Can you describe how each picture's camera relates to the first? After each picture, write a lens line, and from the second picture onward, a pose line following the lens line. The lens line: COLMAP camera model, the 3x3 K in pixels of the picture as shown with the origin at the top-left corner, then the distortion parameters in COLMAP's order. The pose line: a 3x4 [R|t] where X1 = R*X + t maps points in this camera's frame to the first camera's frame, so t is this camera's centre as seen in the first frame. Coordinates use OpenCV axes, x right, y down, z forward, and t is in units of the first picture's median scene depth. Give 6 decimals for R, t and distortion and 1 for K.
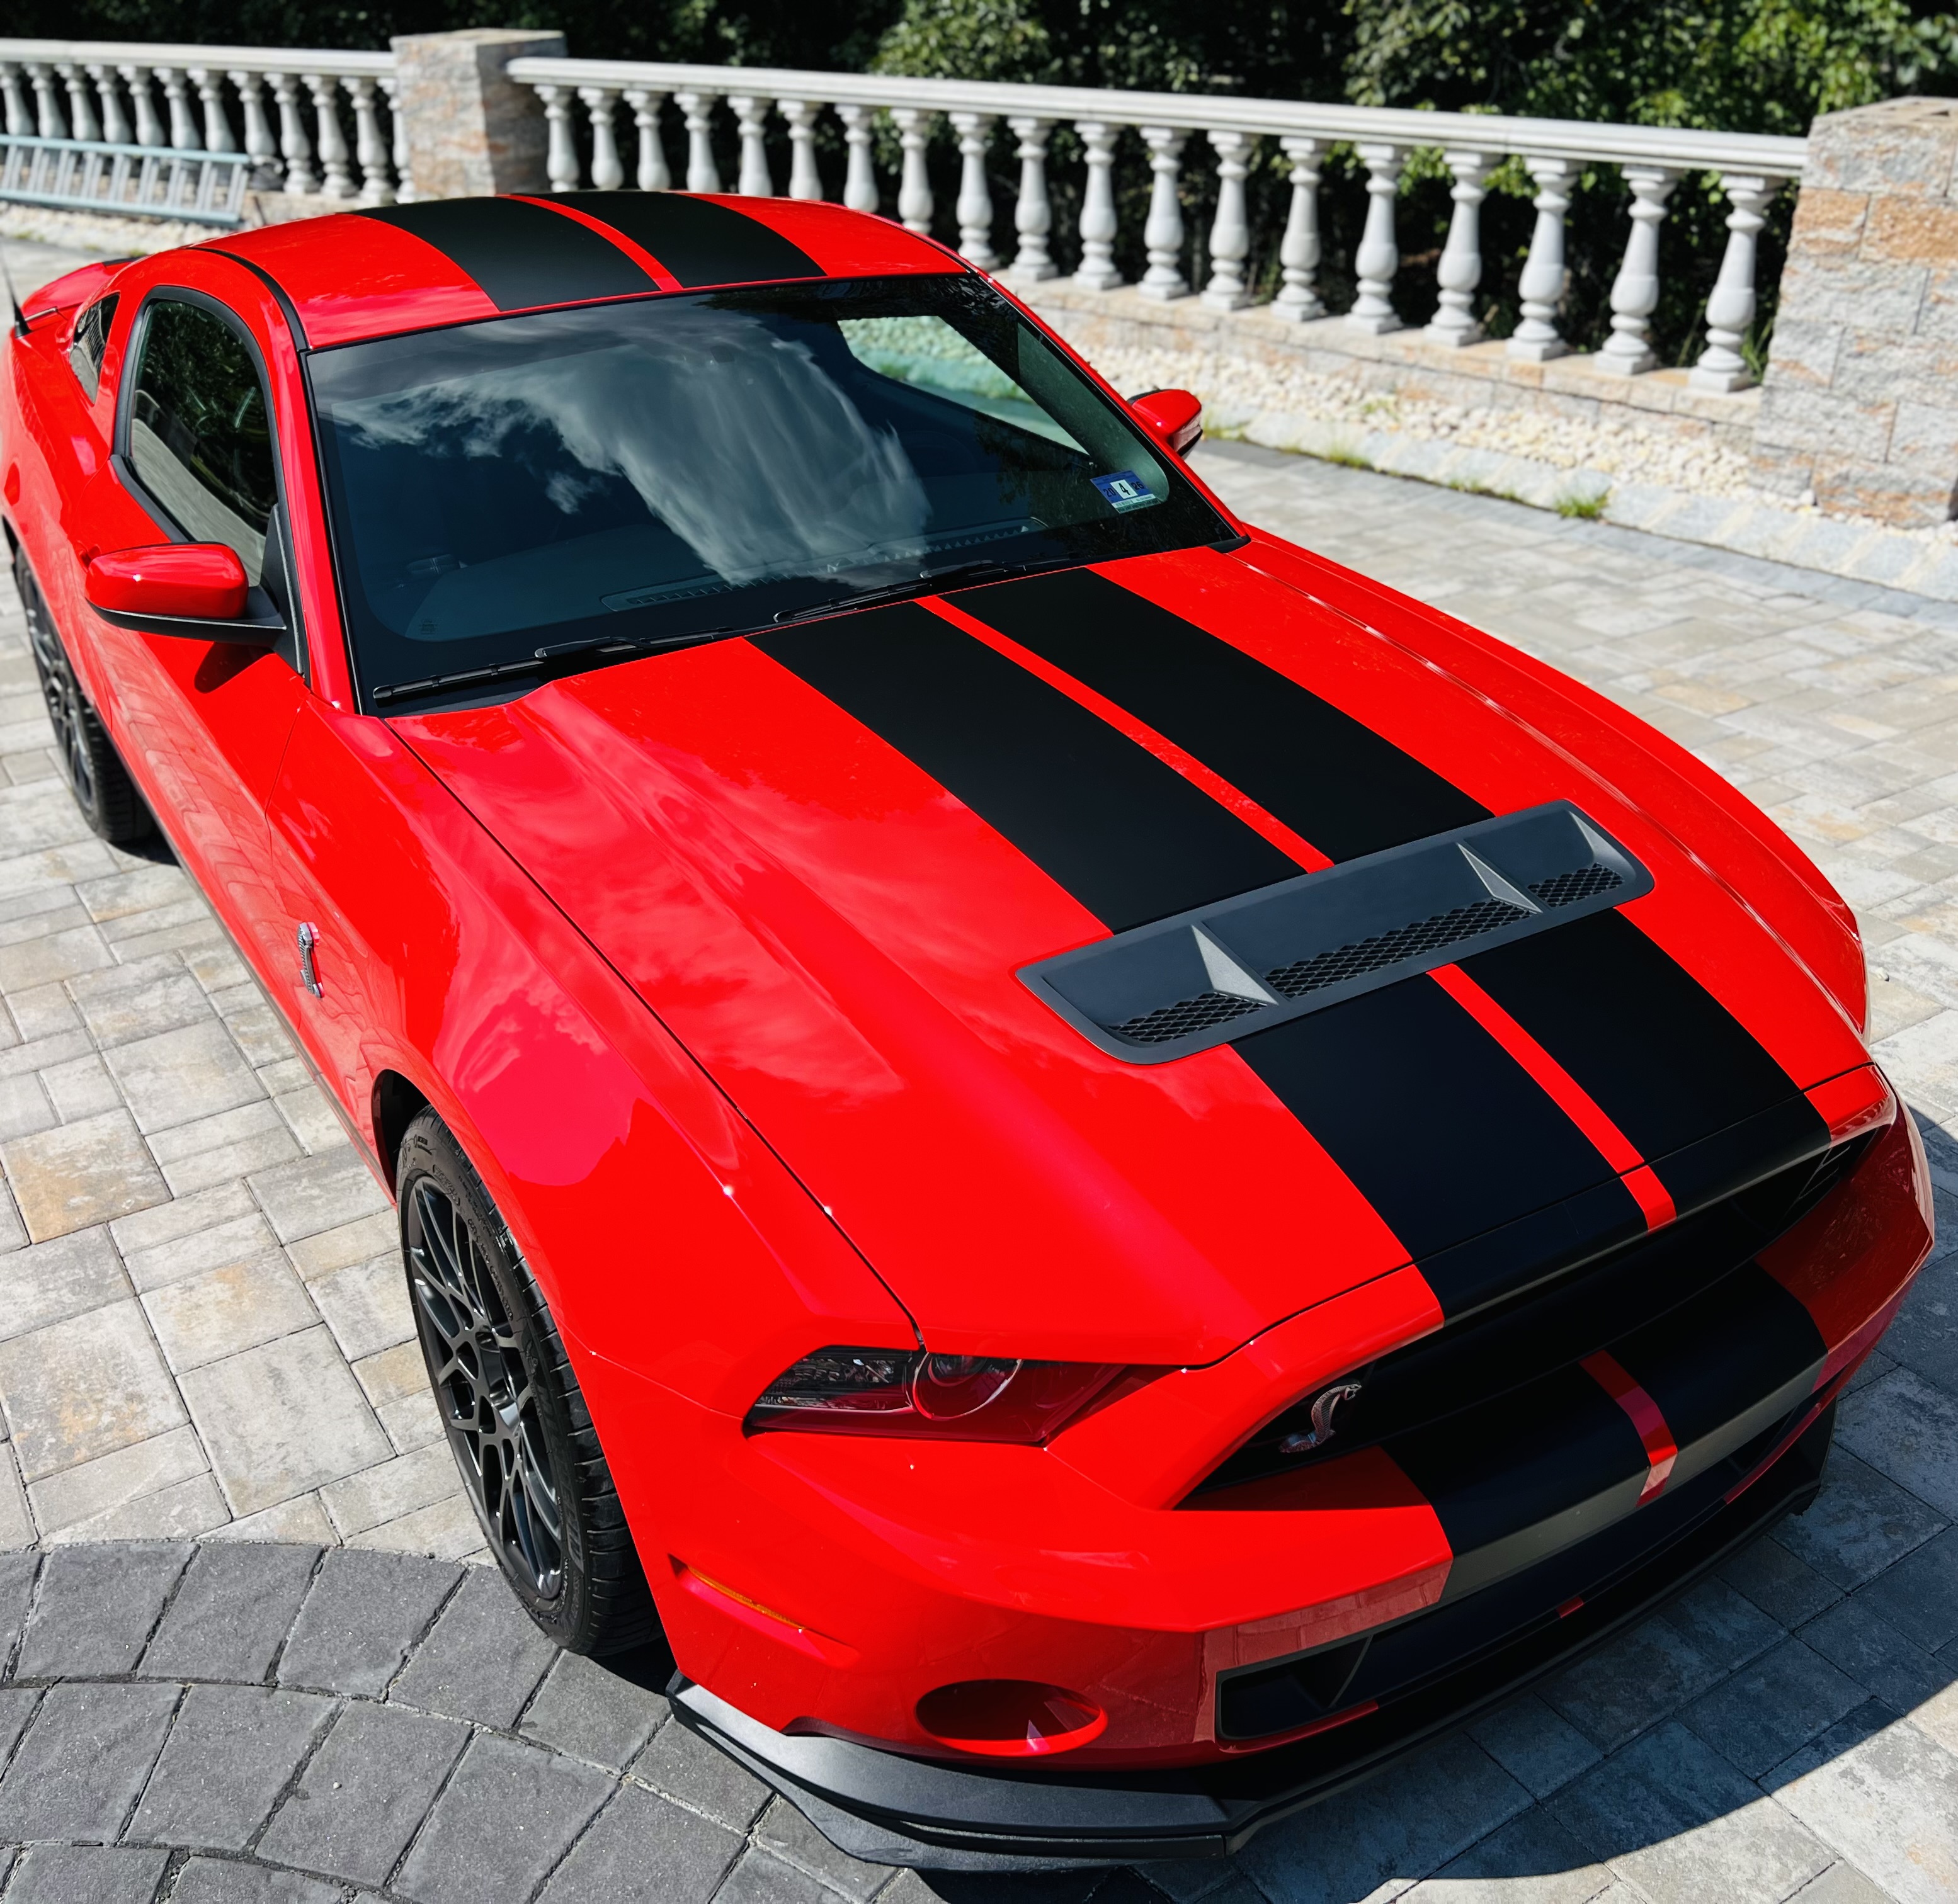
lens RADIAL K [[1933.5, 0, 913.4], [0, 1933.5, 957.7], [0, 0, 1]] dist [0.010879, -0.003235]
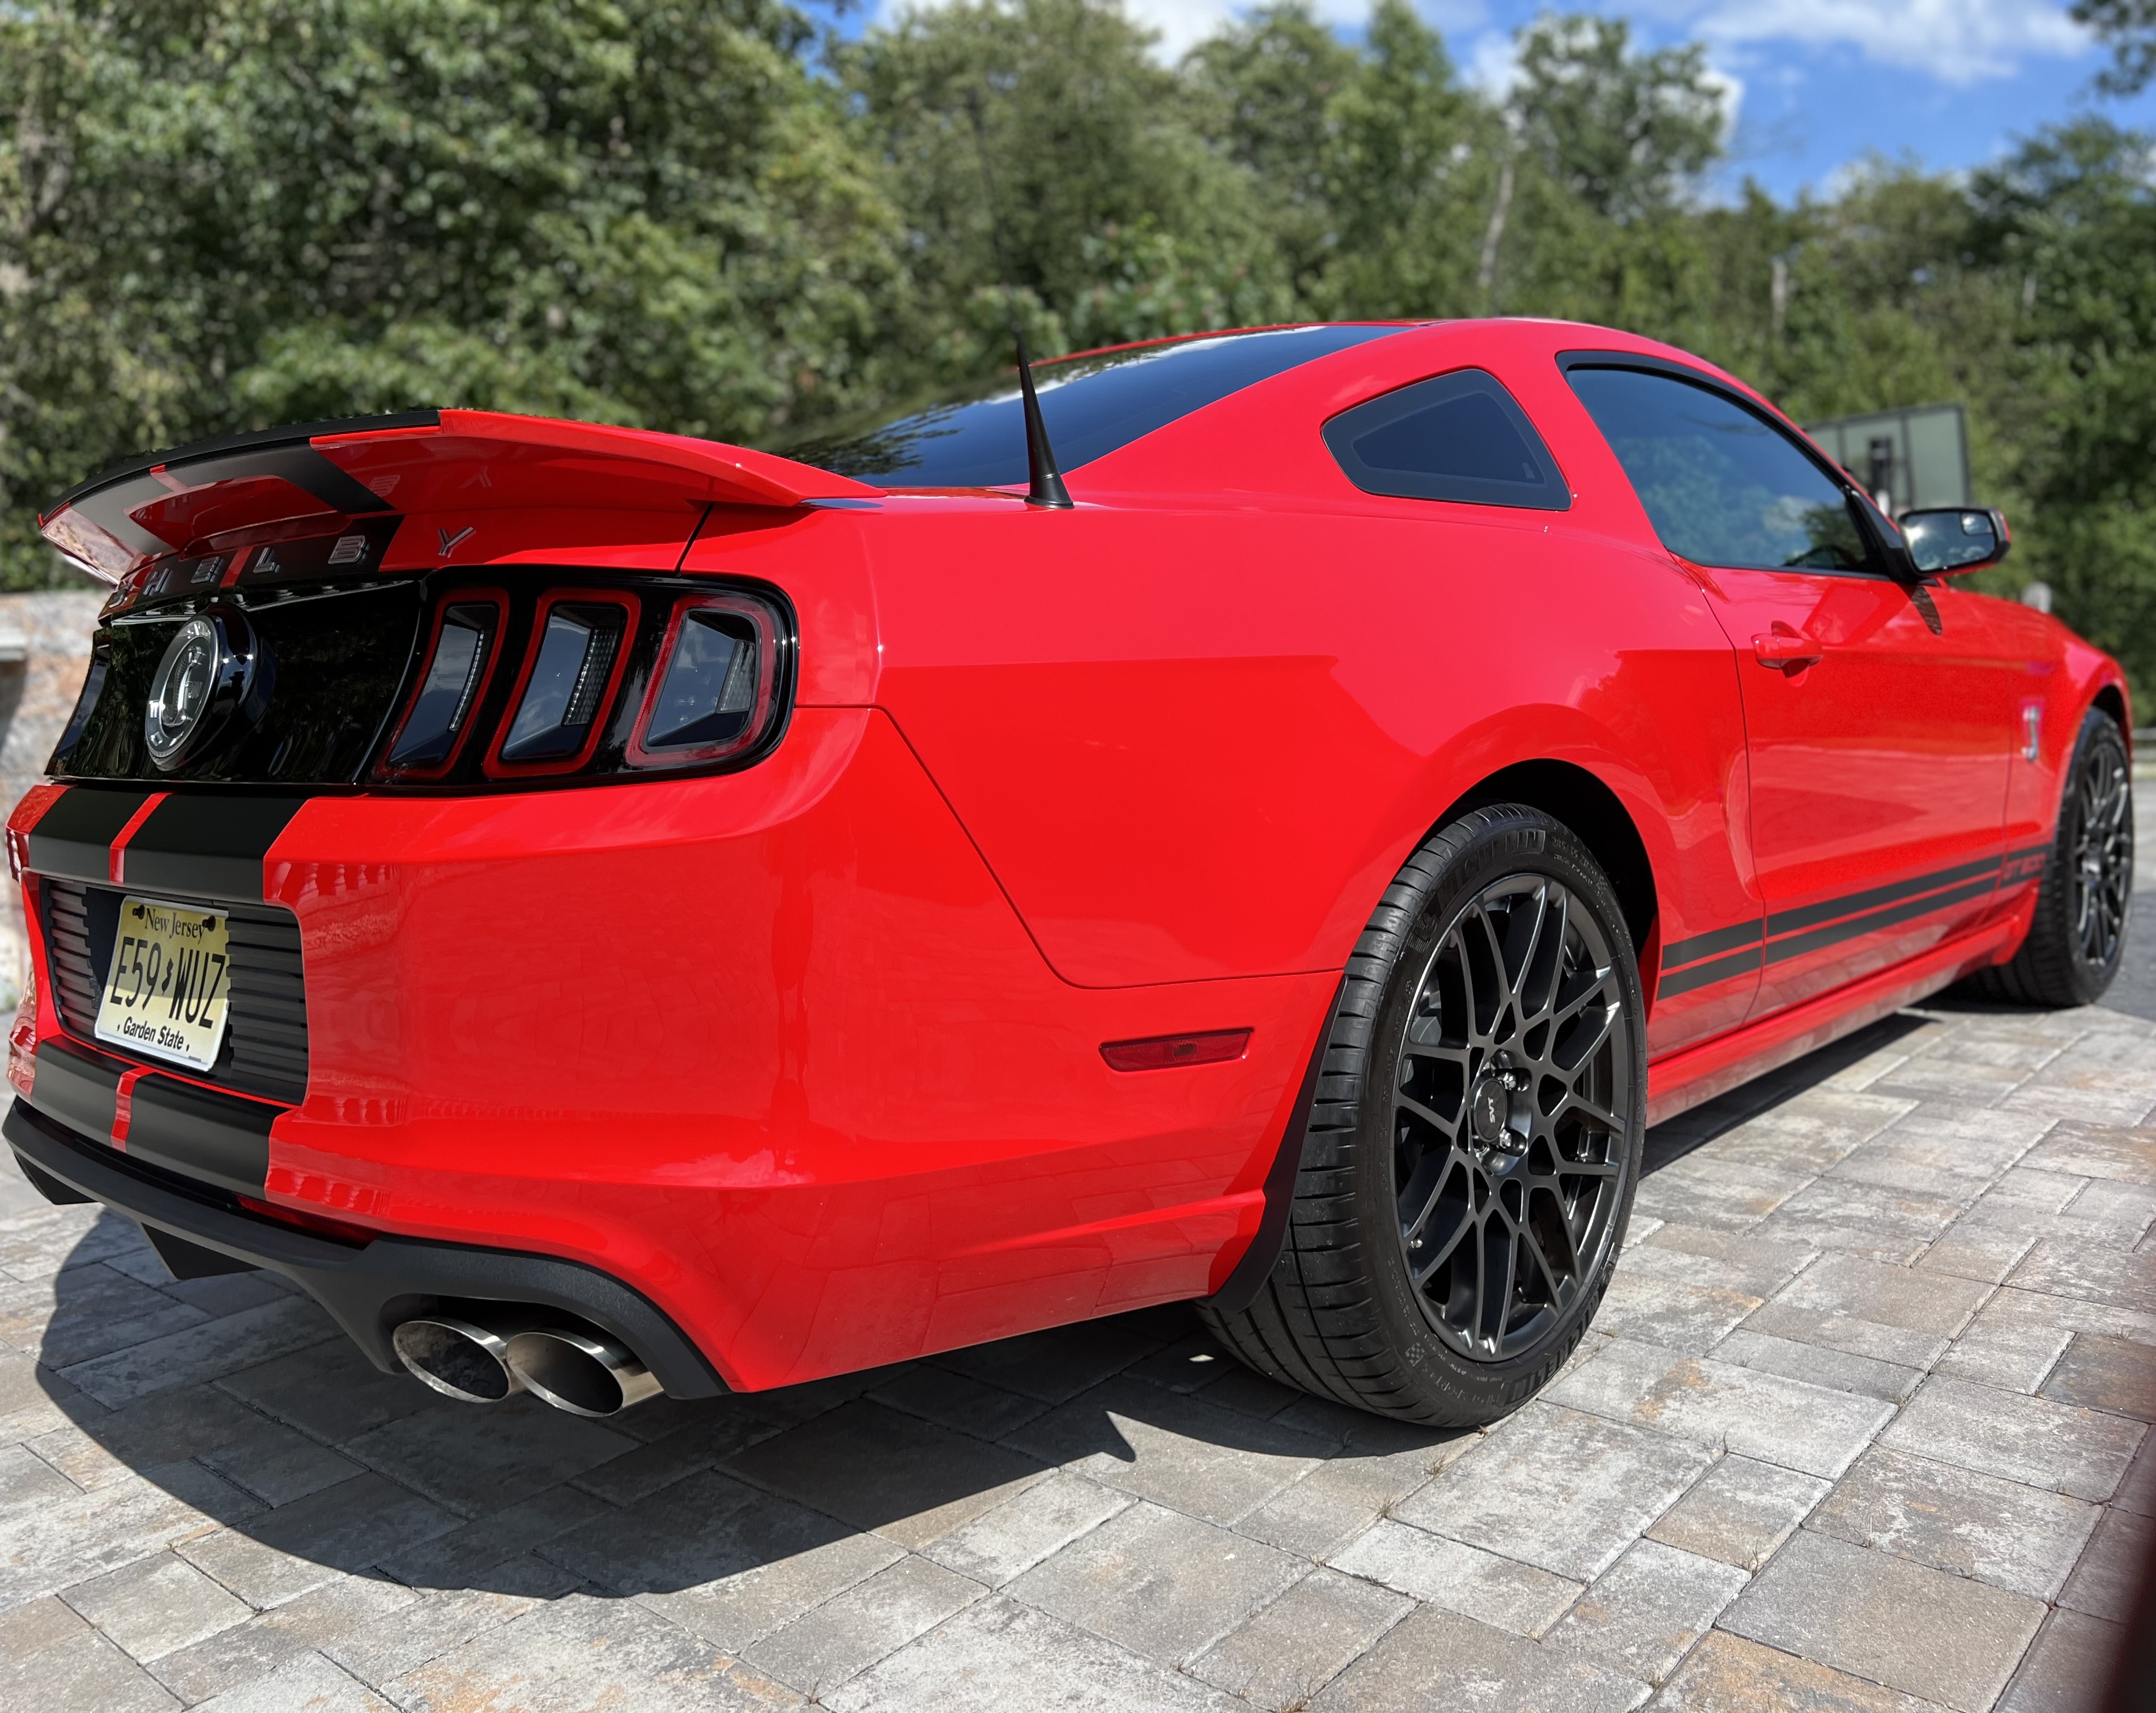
lens RADIAL K [[1722.4, 0, 1079.2], [0, 1722.4, 838.2], [0, 0, 1]] dist [0.045307, -0.052949]
pose [[-0.285559, -0.073531, 0.955536, -0.579249], [0.498721, 0.840010, 0.213682, -0.243833], [-0.818372, 0.537565, -0.203201, 0.799804]]
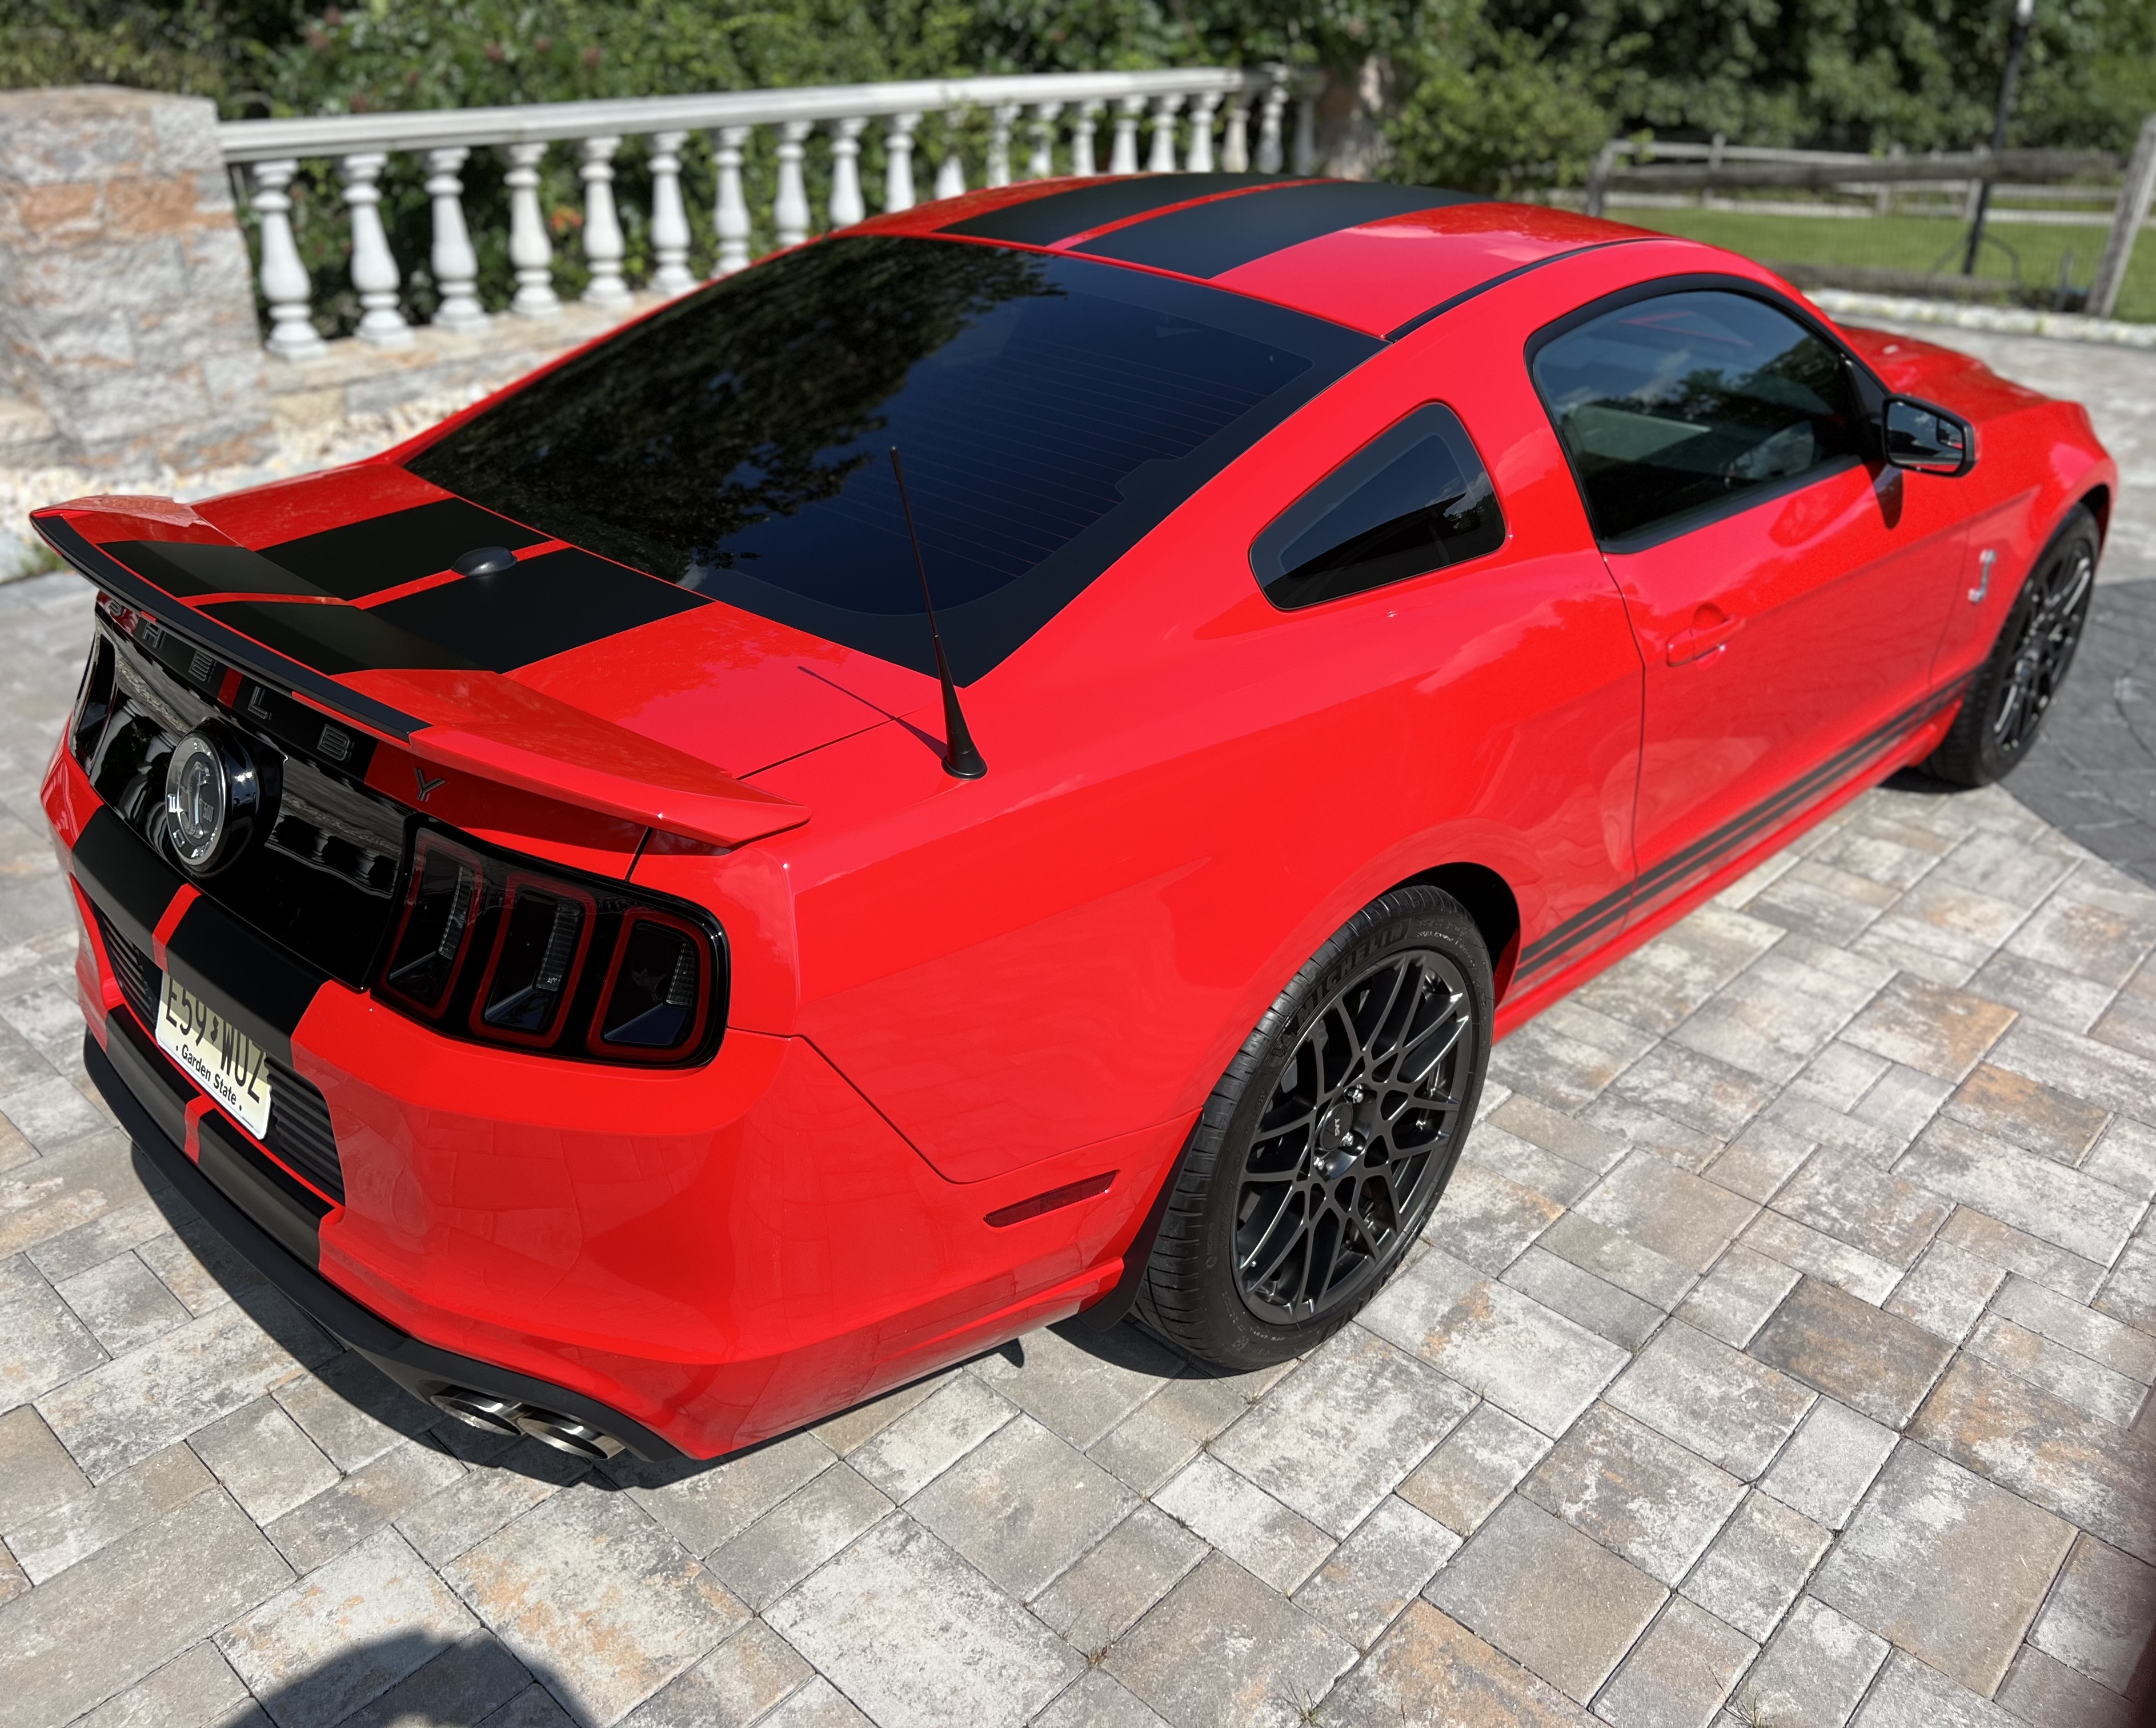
lens RADIAL K [[1745.6, 0, 1101.0], [0, 1745.6, 855.4], [0, 0, 1]] dist [0.036300, -0.035031]
pose [[-0.267508, -0.434533, 0.860012, -0.590516], [0.448965, 0.733520, 0.510273, -0.358053], [-0.852567, 0.522617, -0.001132, 0.714036]]
